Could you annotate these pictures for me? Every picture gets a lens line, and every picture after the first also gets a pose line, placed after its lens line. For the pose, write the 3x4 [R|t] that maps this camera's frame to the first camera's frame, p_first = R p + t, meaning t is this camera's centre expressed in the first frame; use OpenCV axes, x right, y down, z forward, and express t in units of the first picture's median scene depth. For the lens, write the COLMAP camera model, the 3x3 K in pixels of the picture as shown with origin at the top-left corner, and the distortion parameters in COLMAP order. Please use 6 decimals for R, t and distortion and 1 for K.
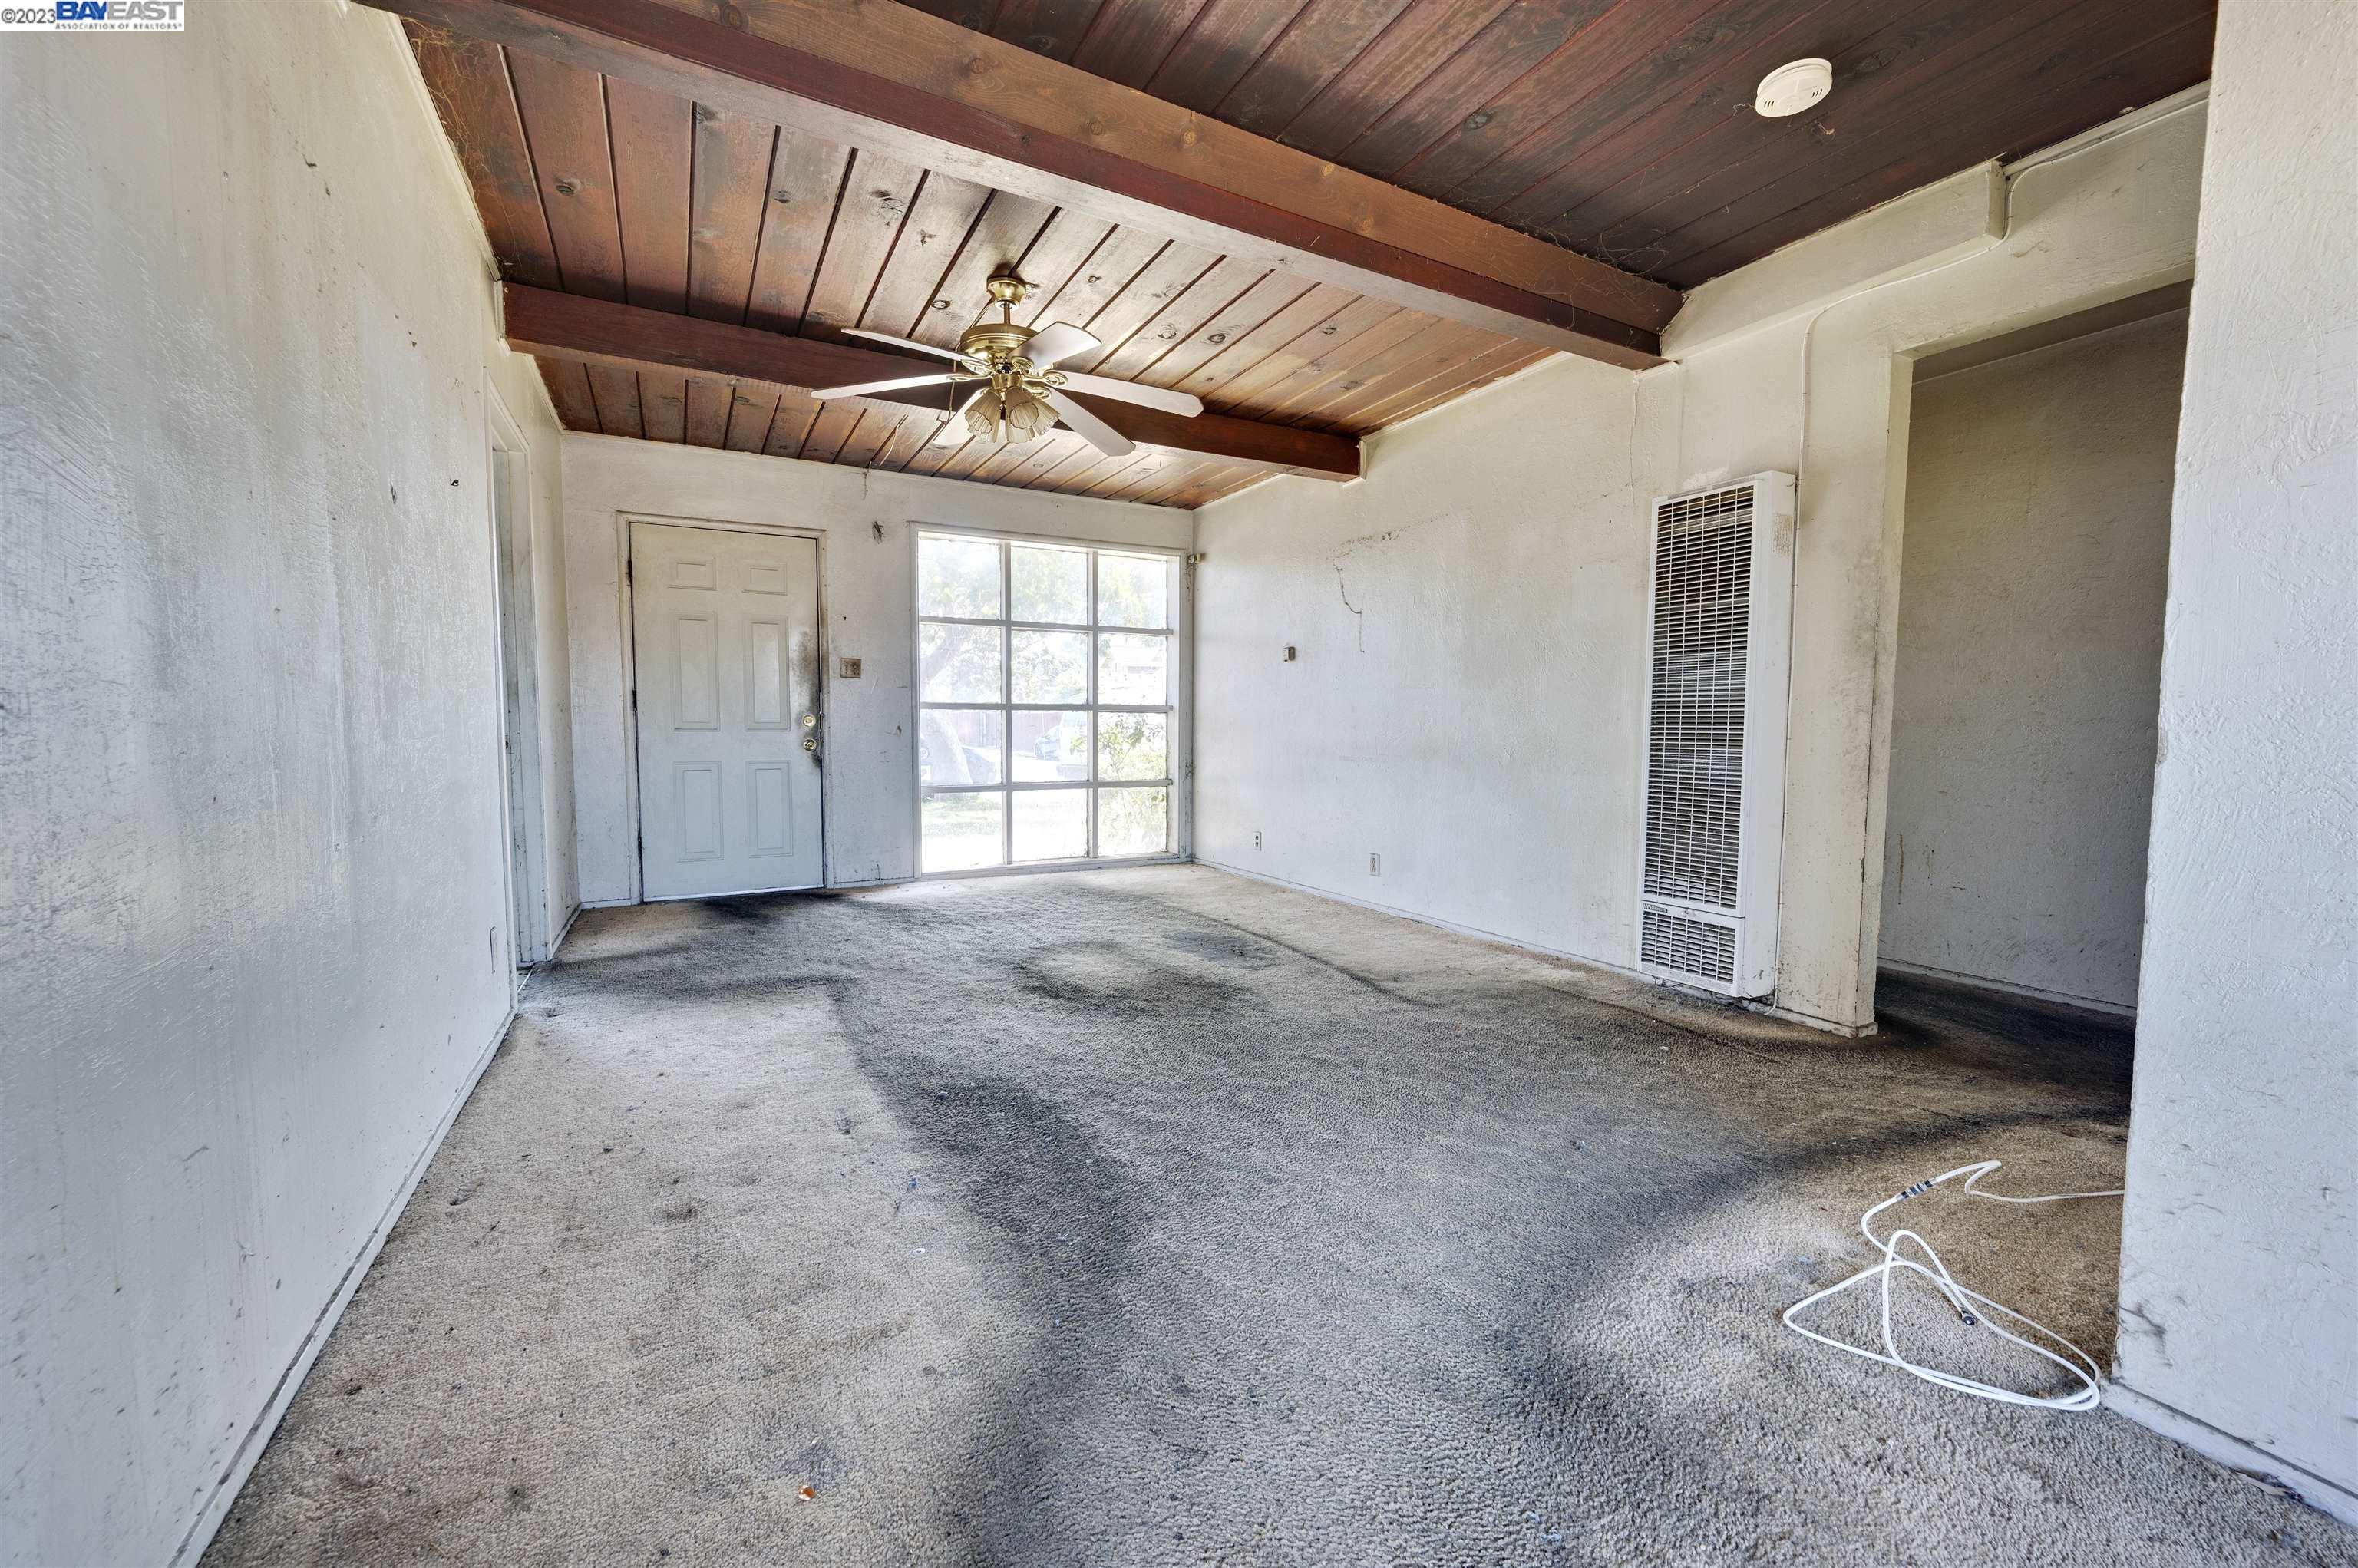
lens RADIAL K [[926.2, 0, 1185.6], [0, 926.2, 782.8], [0, 0, 1]] dist [-0.001276, -0.000516]
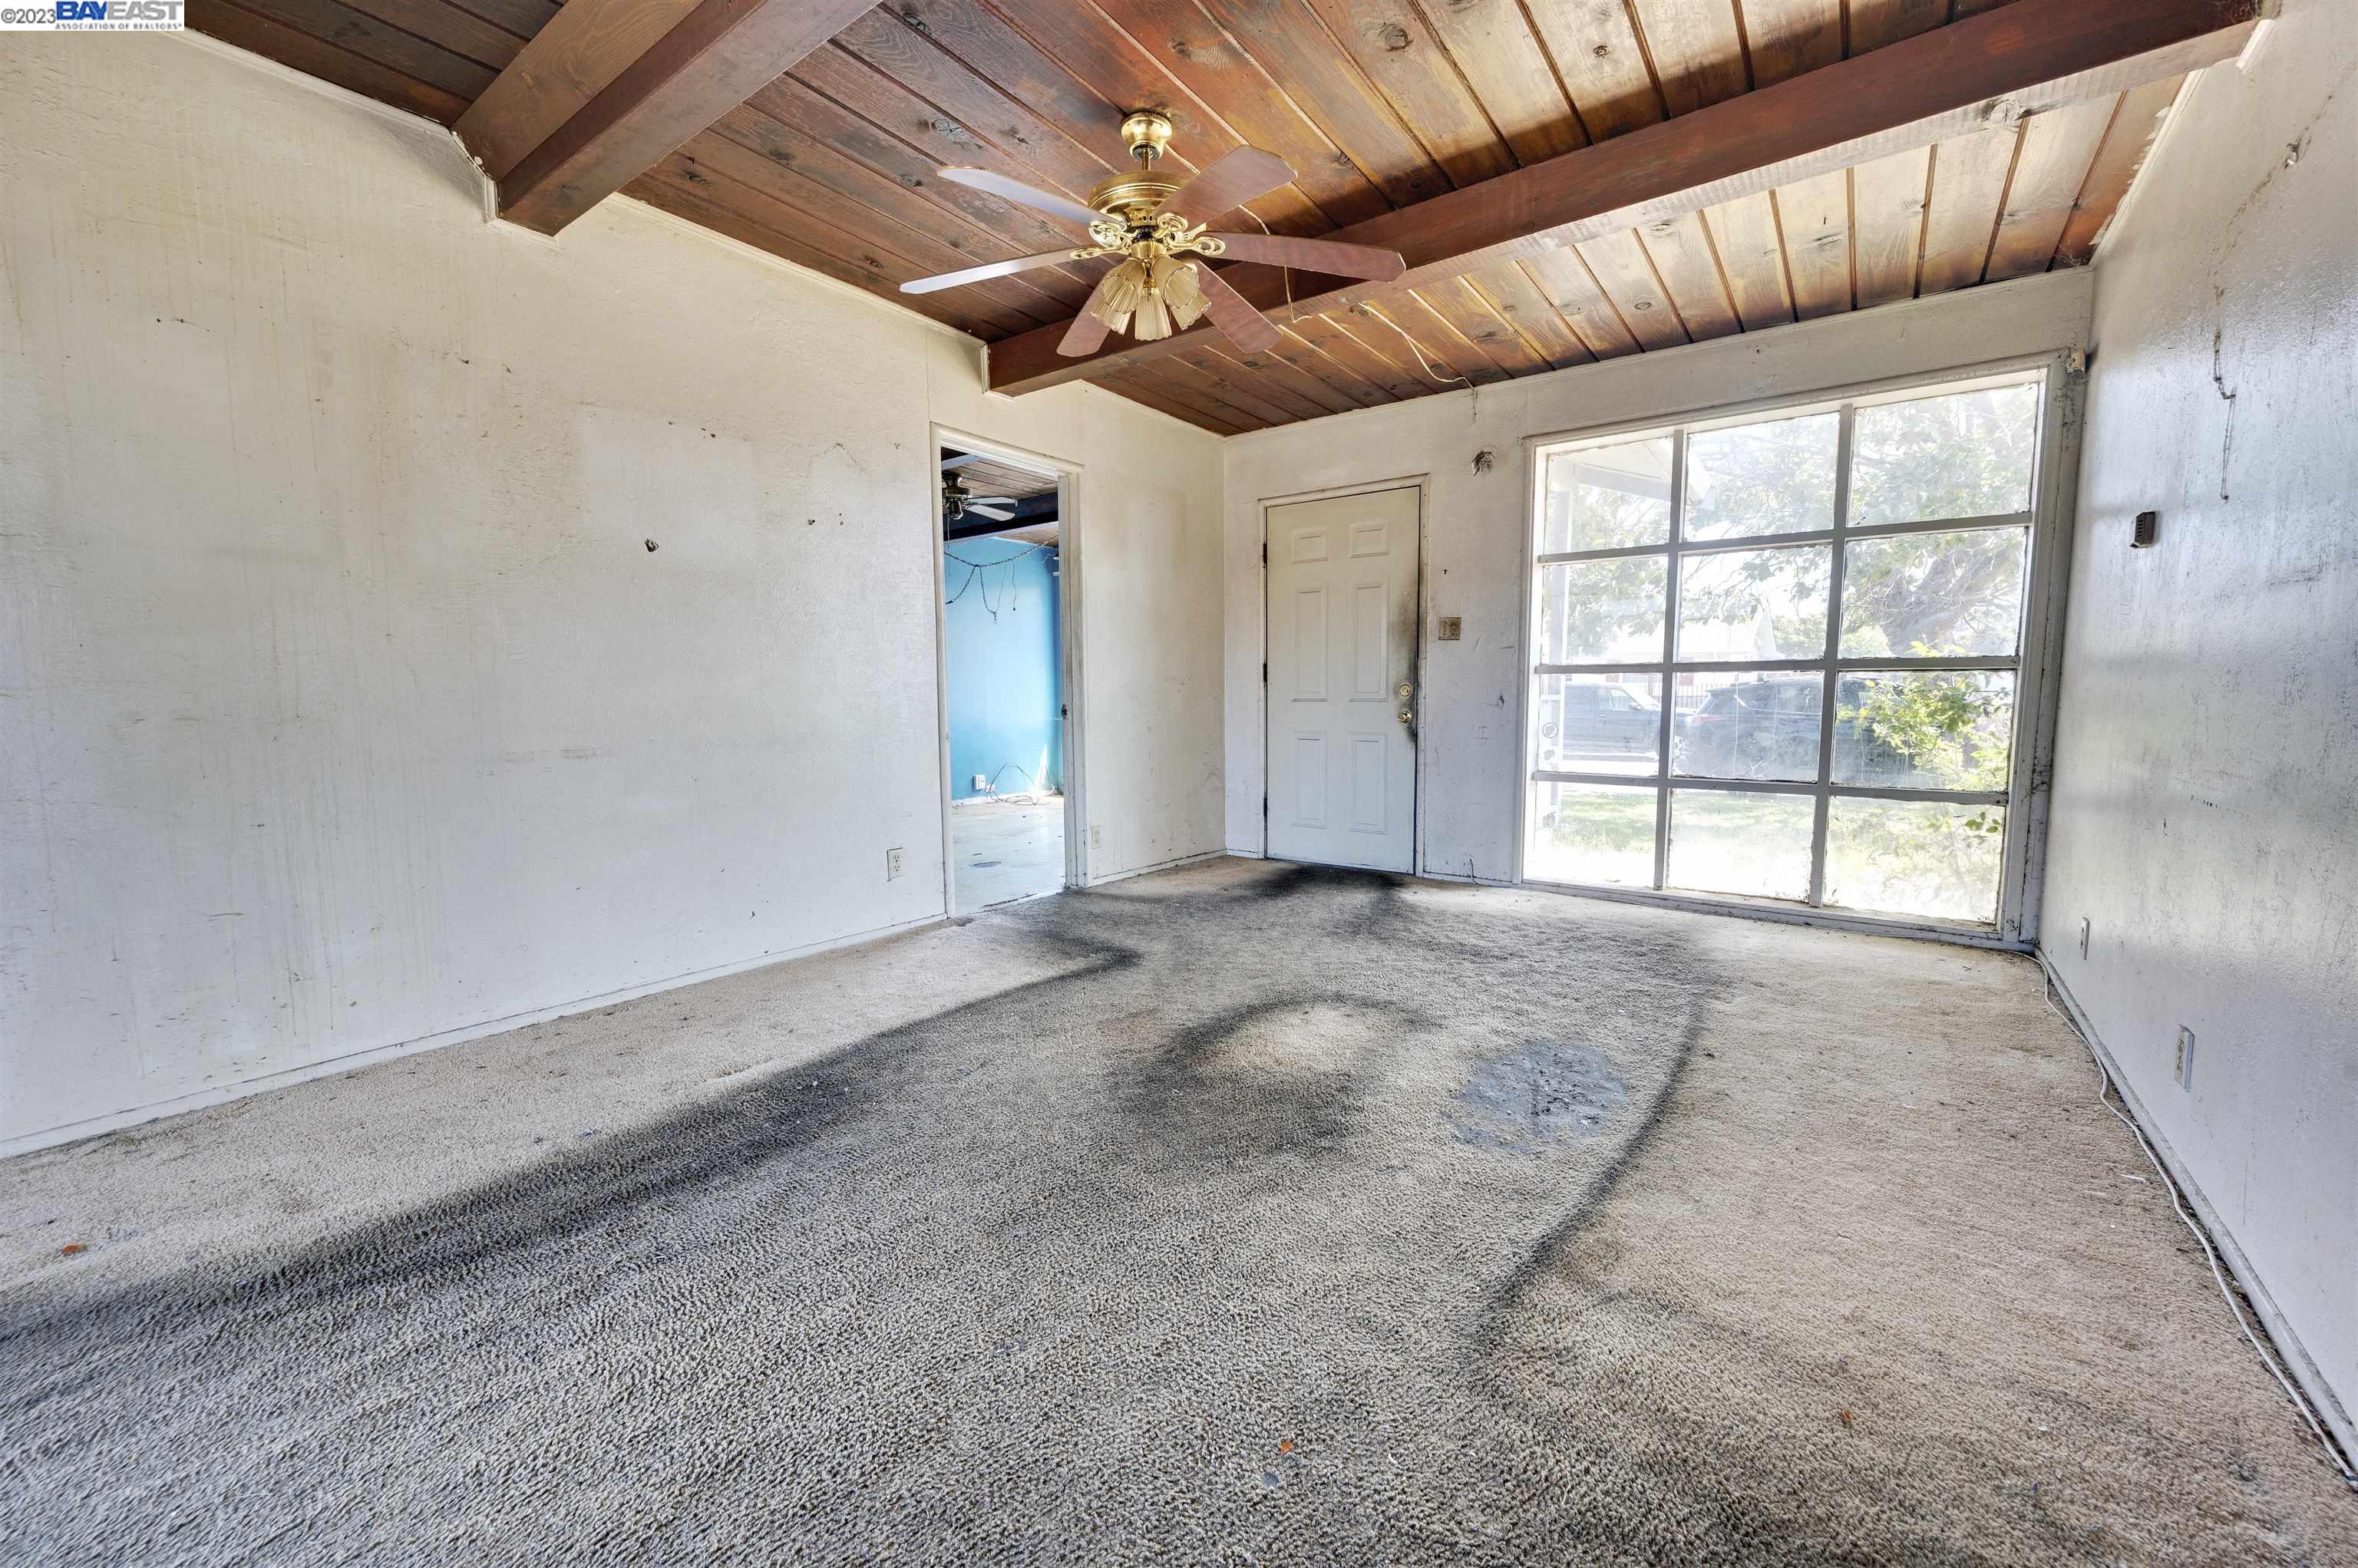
lens RADIAL K [[926.2, 0, 1185.6], [0, 926.2, 782.8], [0, 0, 1]] dist [-0.001276, -0.000516]
pose [[0.424478, 0.082988, -0.901627, 0.495601], [-0.051509, 0.996391, 0.067460, -0.039780], [0.903972, 0.017807, 0.427220, 0.625730]]
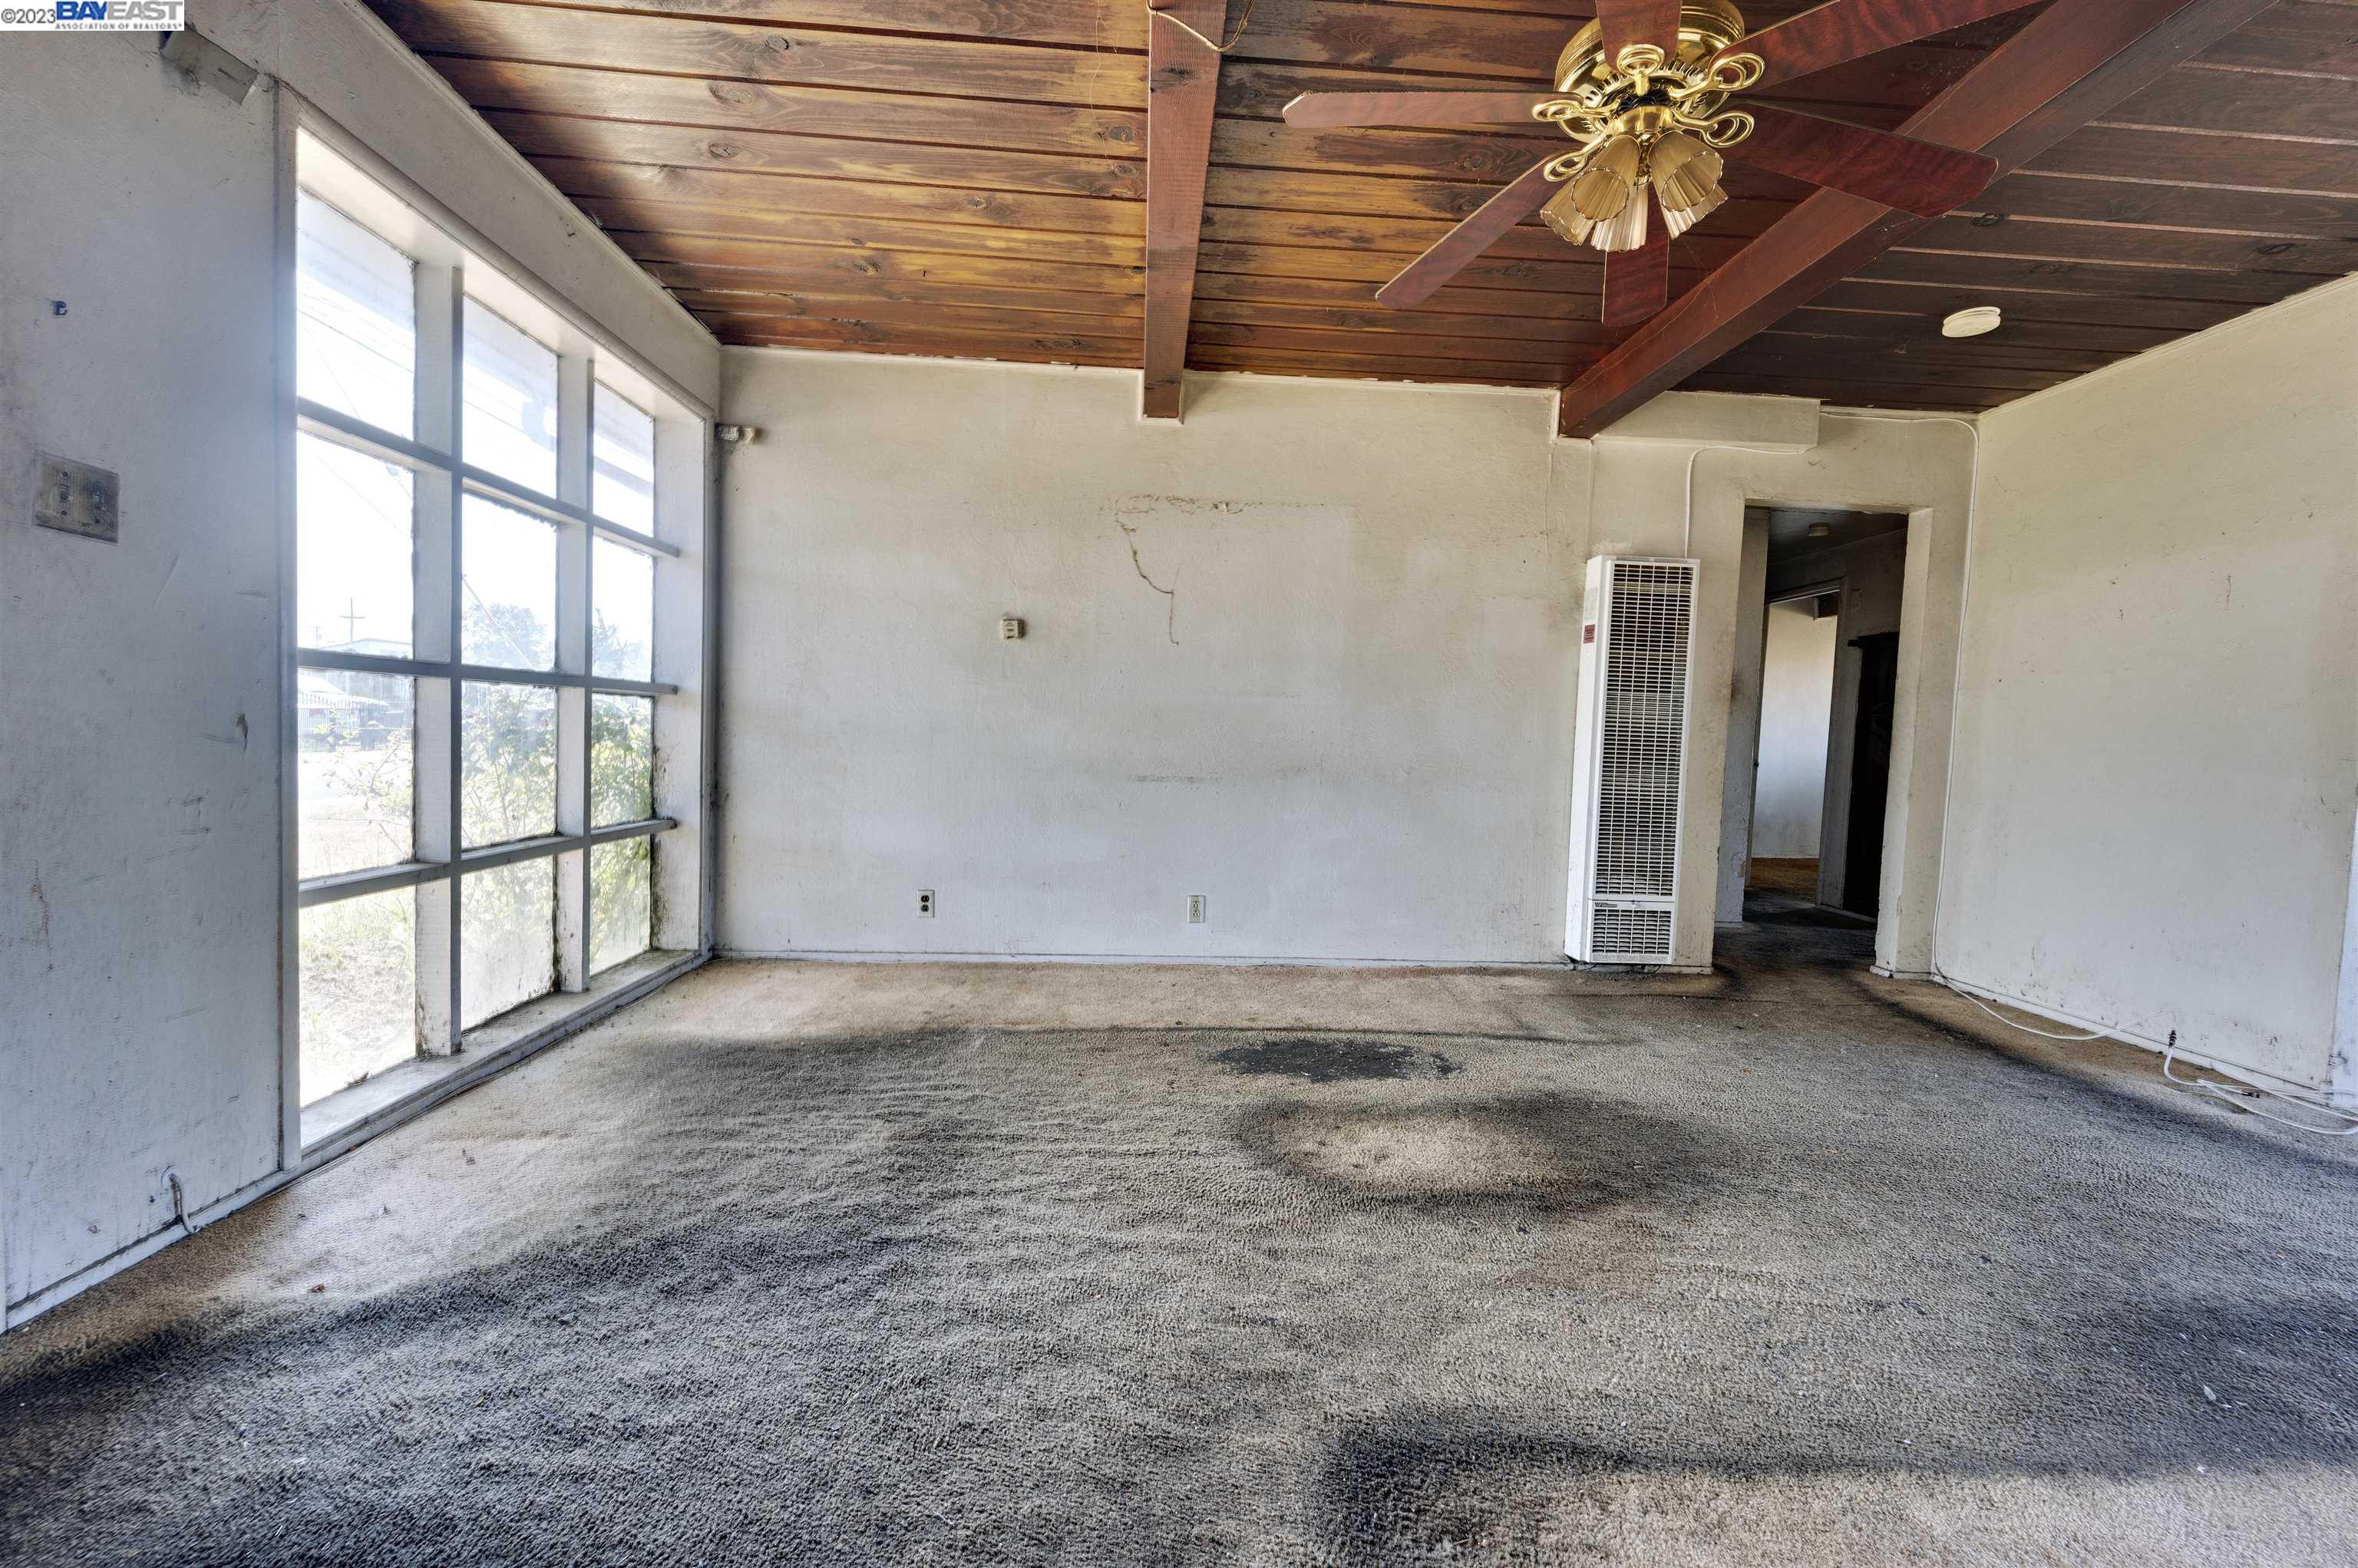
lens RADIAL K [[930.3, 0, 1187.4], [0, 930.3, 781.3], [0, 0, 1]] dist [0.000897, -0.000183]
pose [[0.425295, -0.033821, 0.904423, -0.721528], [0.023314, 0.999379, 0.026408, -0.060722], [-0.904755, 0.009855, 0.425819, 0.897848]]
